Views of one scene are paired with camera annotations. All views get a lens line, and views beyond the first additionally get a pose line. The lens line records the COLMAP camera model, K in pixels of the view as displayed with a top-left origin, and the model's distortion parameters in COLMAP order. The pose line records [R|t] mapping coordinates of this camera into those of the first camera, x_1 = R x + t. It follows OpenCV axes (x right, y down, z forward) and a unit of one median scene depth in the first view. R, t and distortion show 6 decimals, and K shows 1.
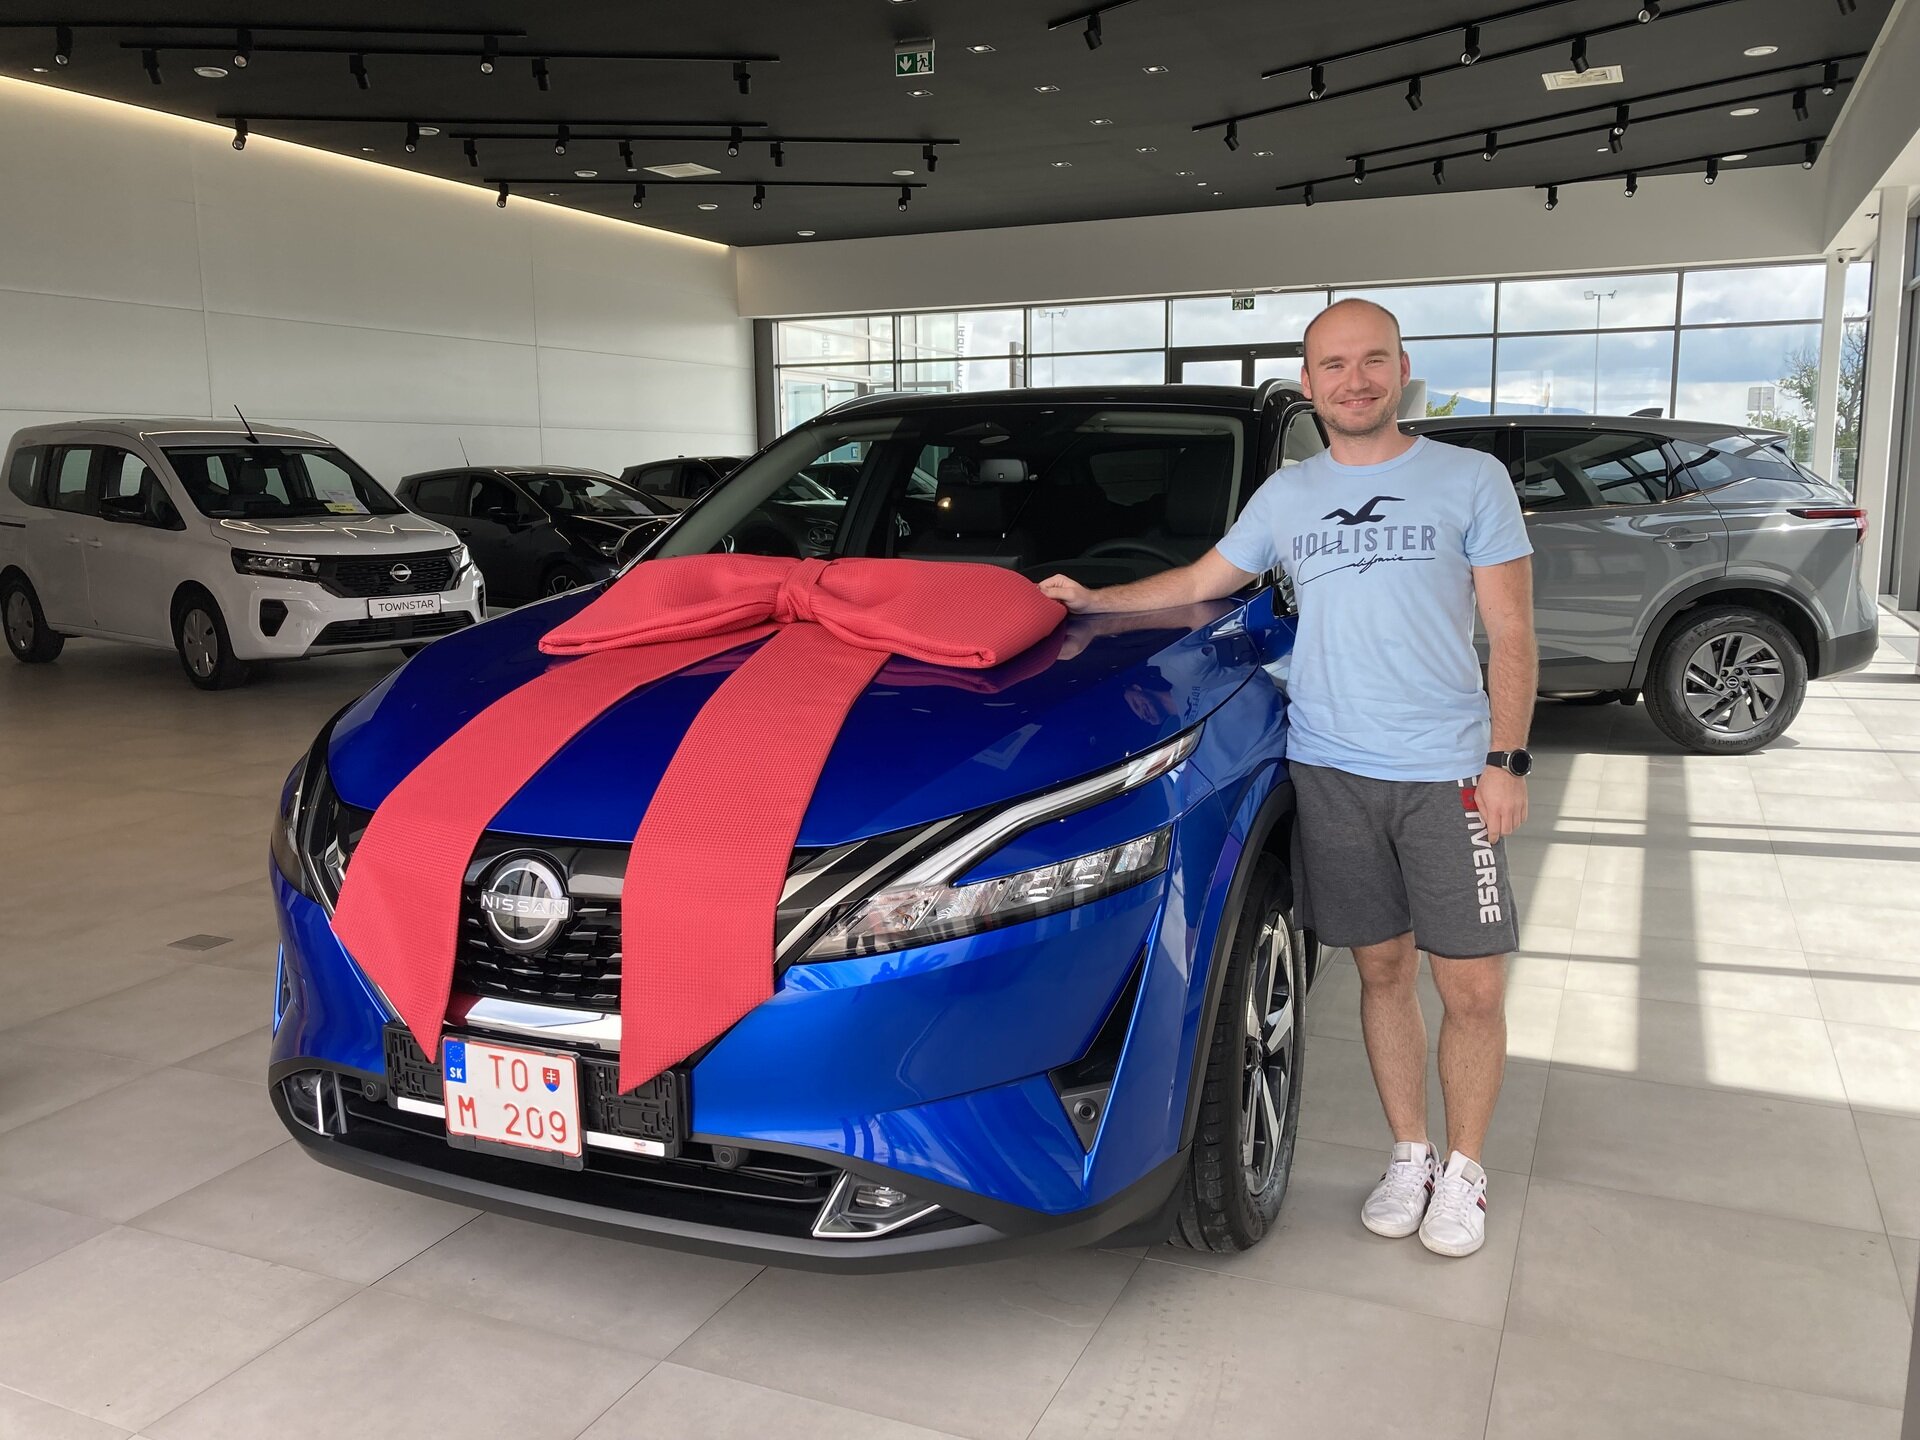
lens RADIAL K [[1572.1, 0, 966.0], [0, 1572.1, 705.1], [0, 0, 1]] dist [0.024028, 0.004019]
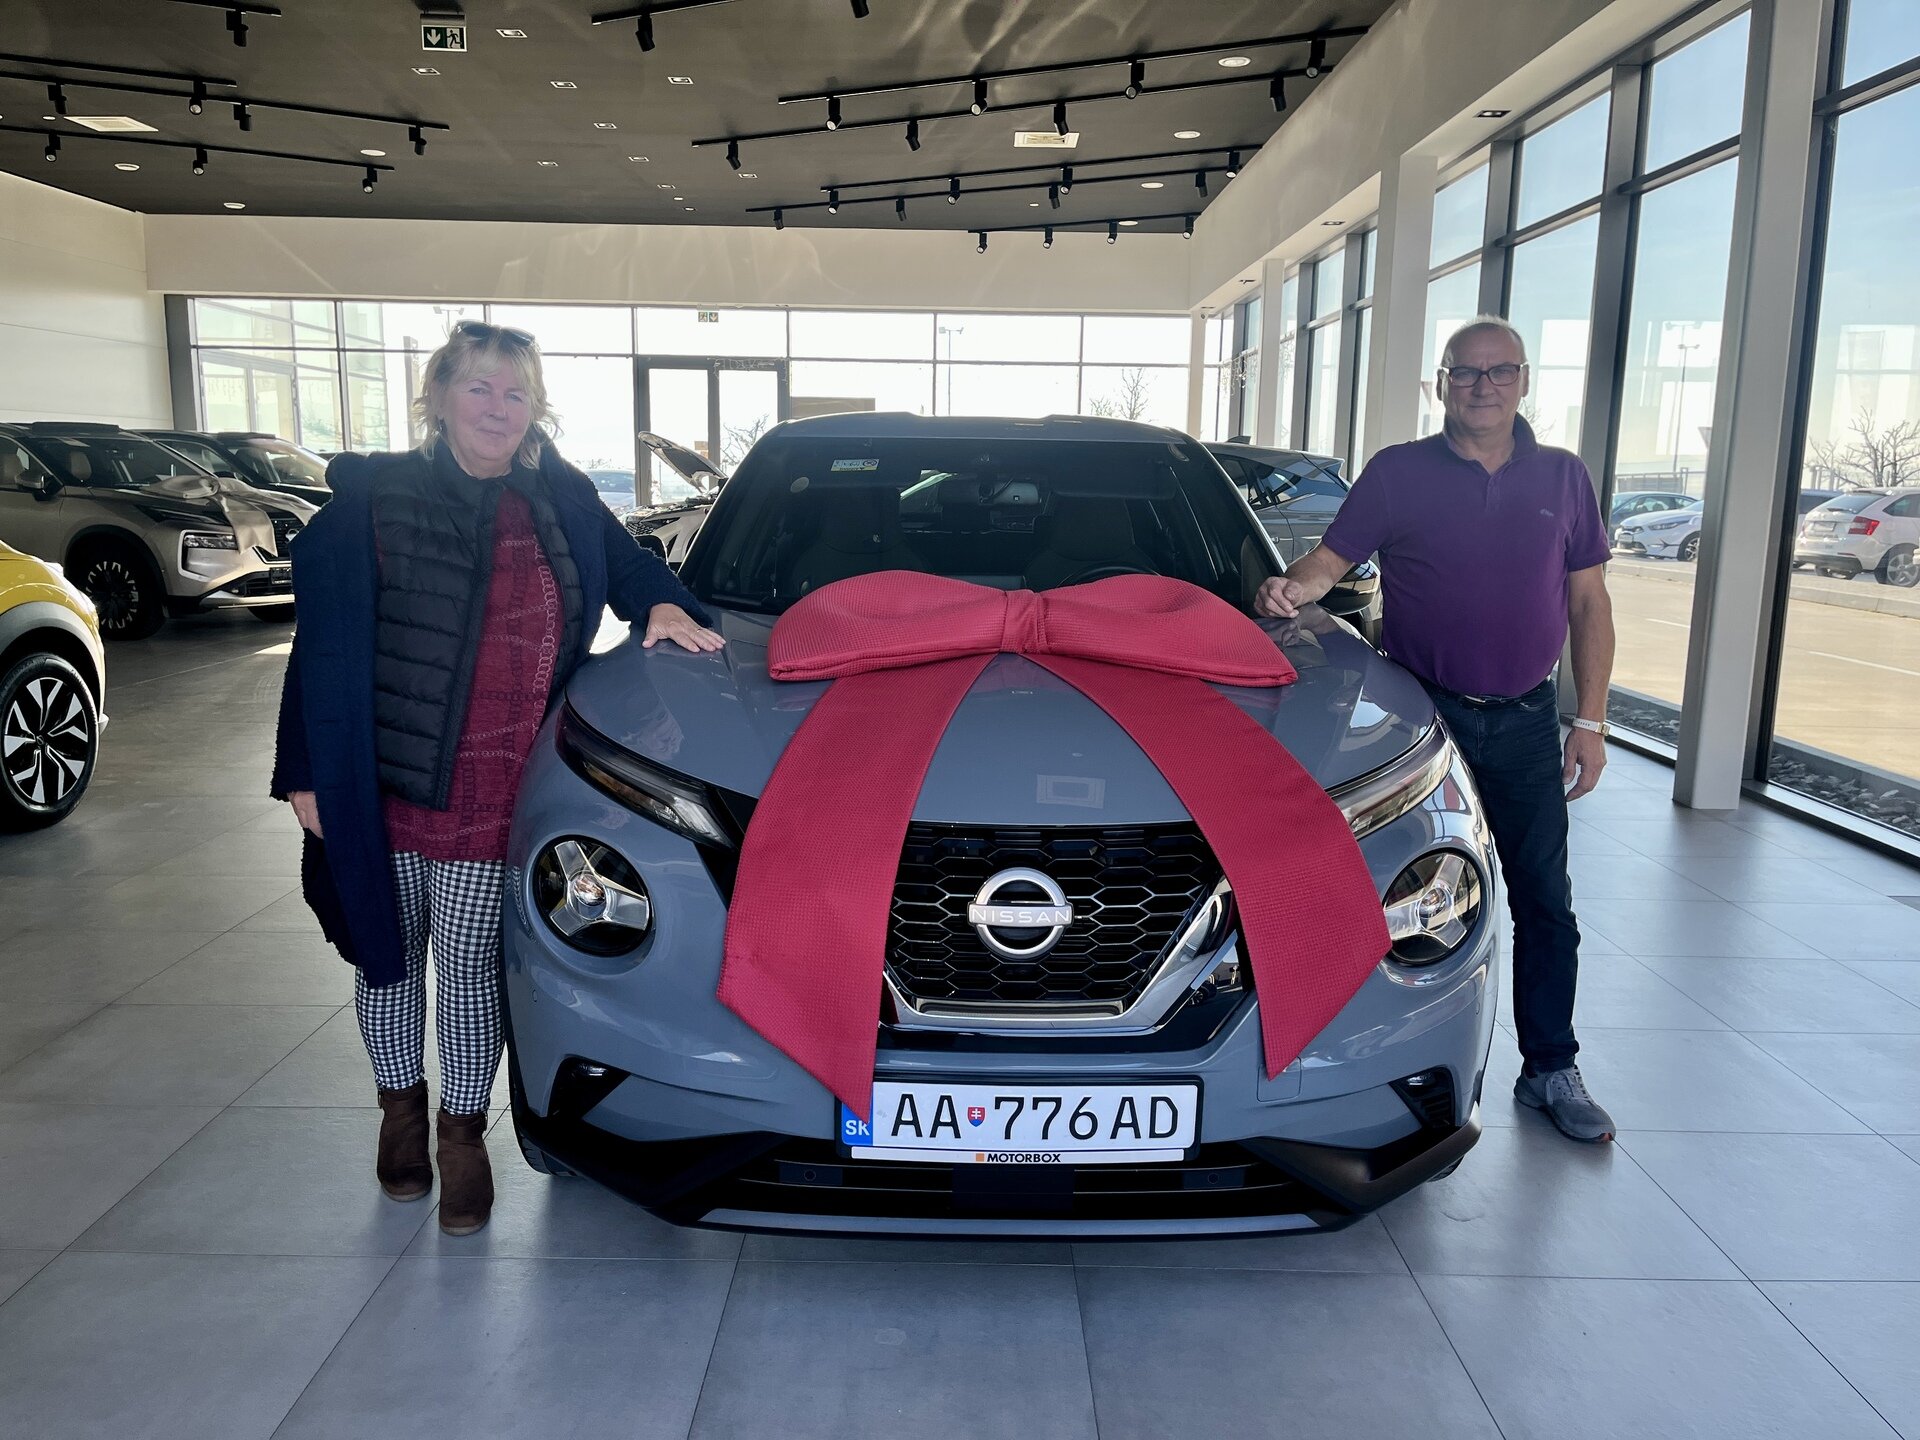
lens RADIAL K [[1434.3, 0, 953.0], [0, 1434.3, 716.7], [0, 0, 1]] dist [0.063489, -0.079223]
pose [[0.919208, -0.040948, 0.391637, -0.087189], [0.033156, 0.999095, 0.026643, -0.008399], [-0.392374, -0.011506, 0.919734, 0.054344]]
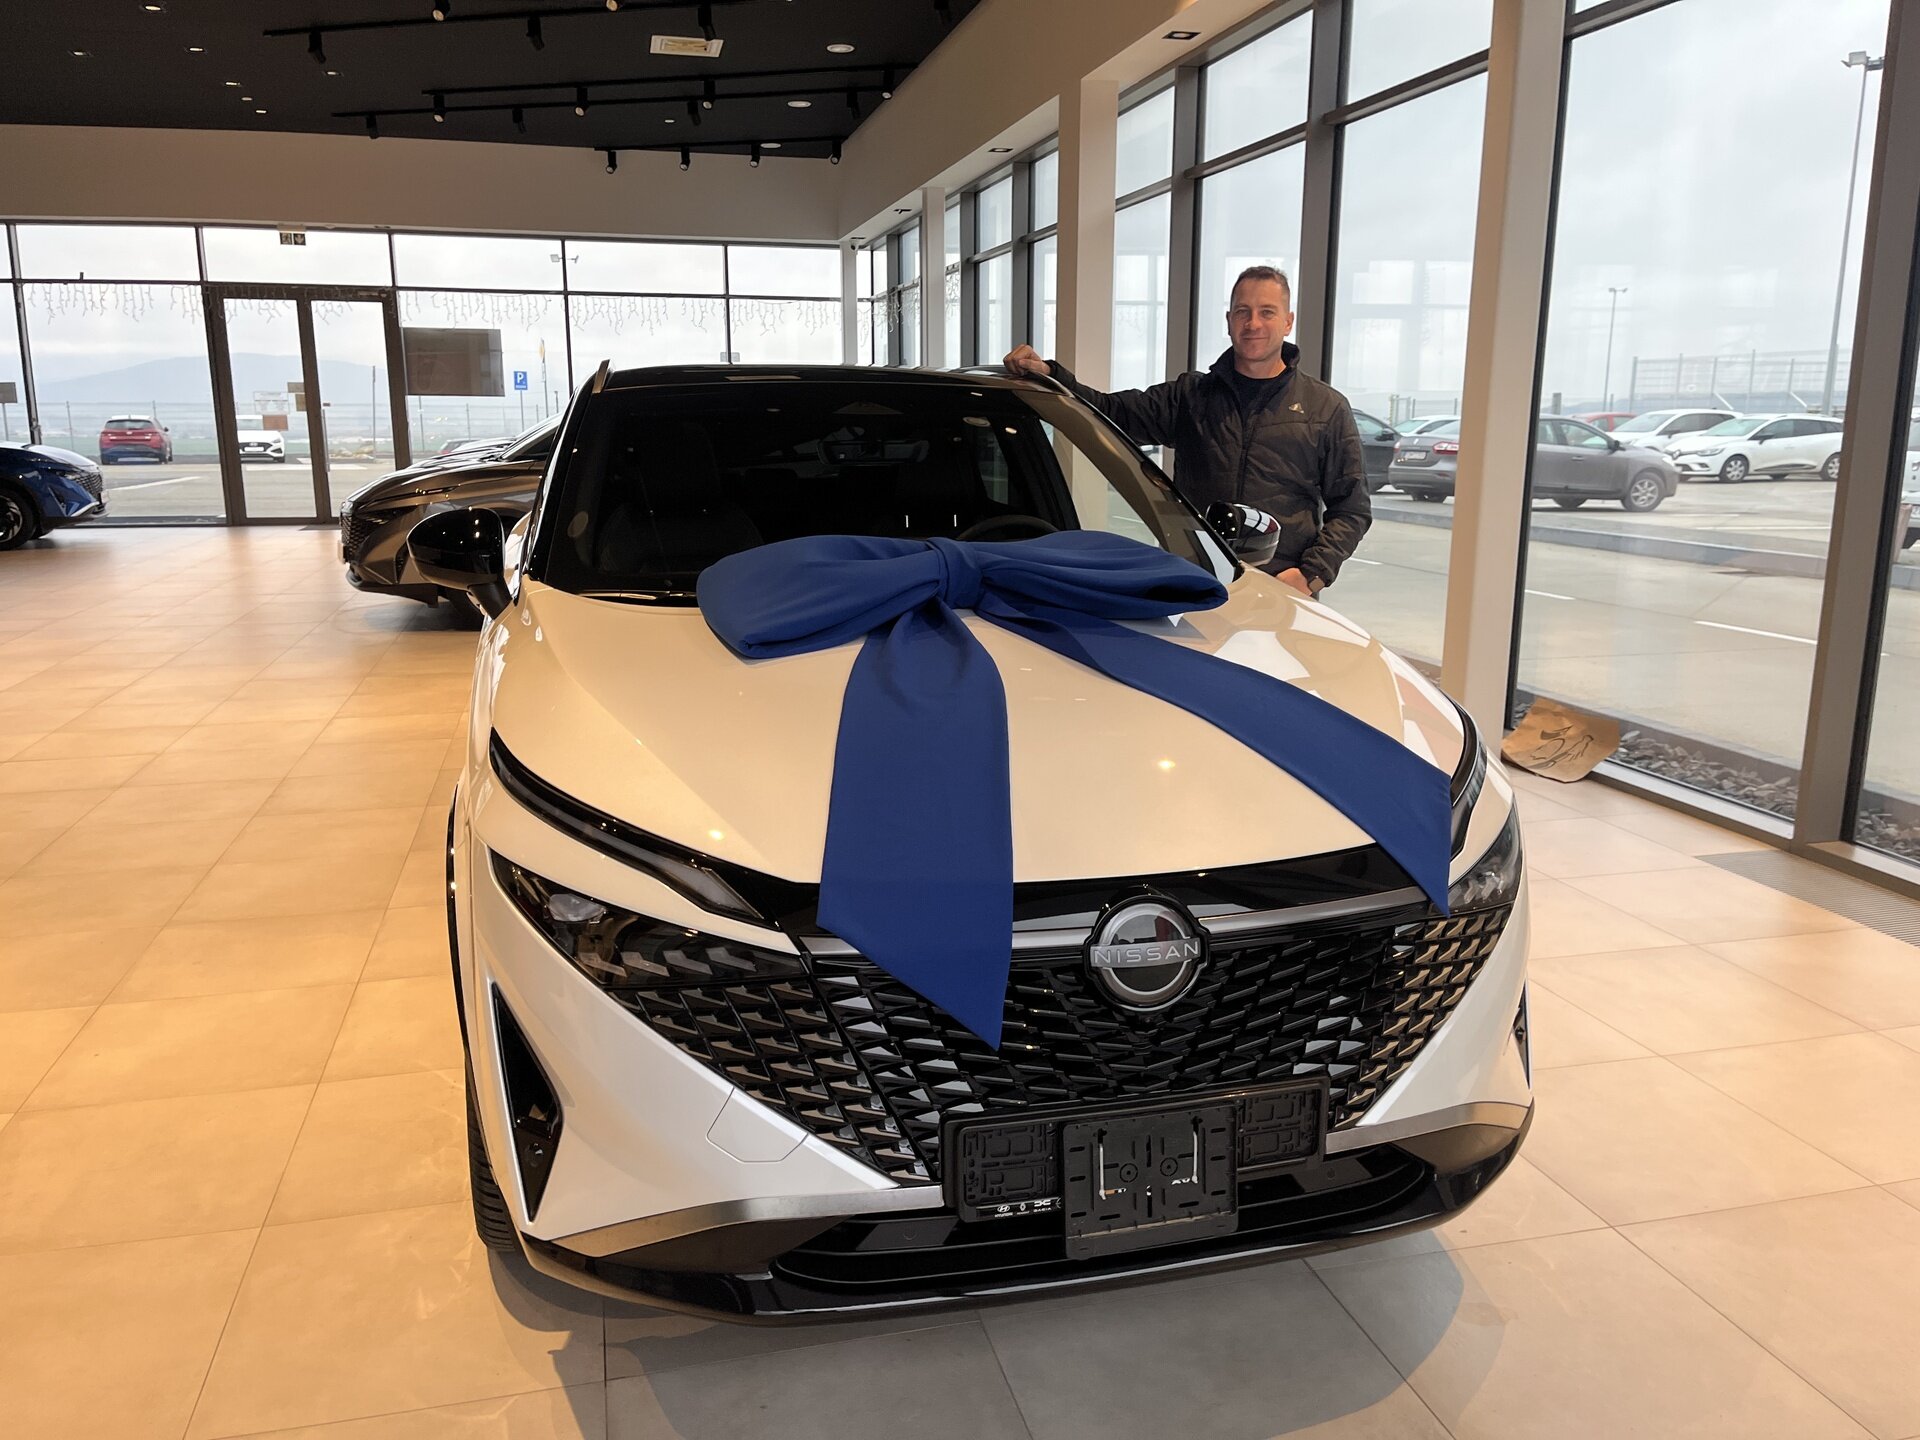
lens RADIAL K [[1434.3, 0, 953.0], [0, 1434.3, 716.7], [0, 0, 1]] dist [0.063489, -0.079223]
pose [[0.791182, -0.117015, 0.600282, -0.084021], [0.082821, 0.992984, 0.084406, -0.022085], [-0.605947, -0.017065, 0.795322, 0.114824]]
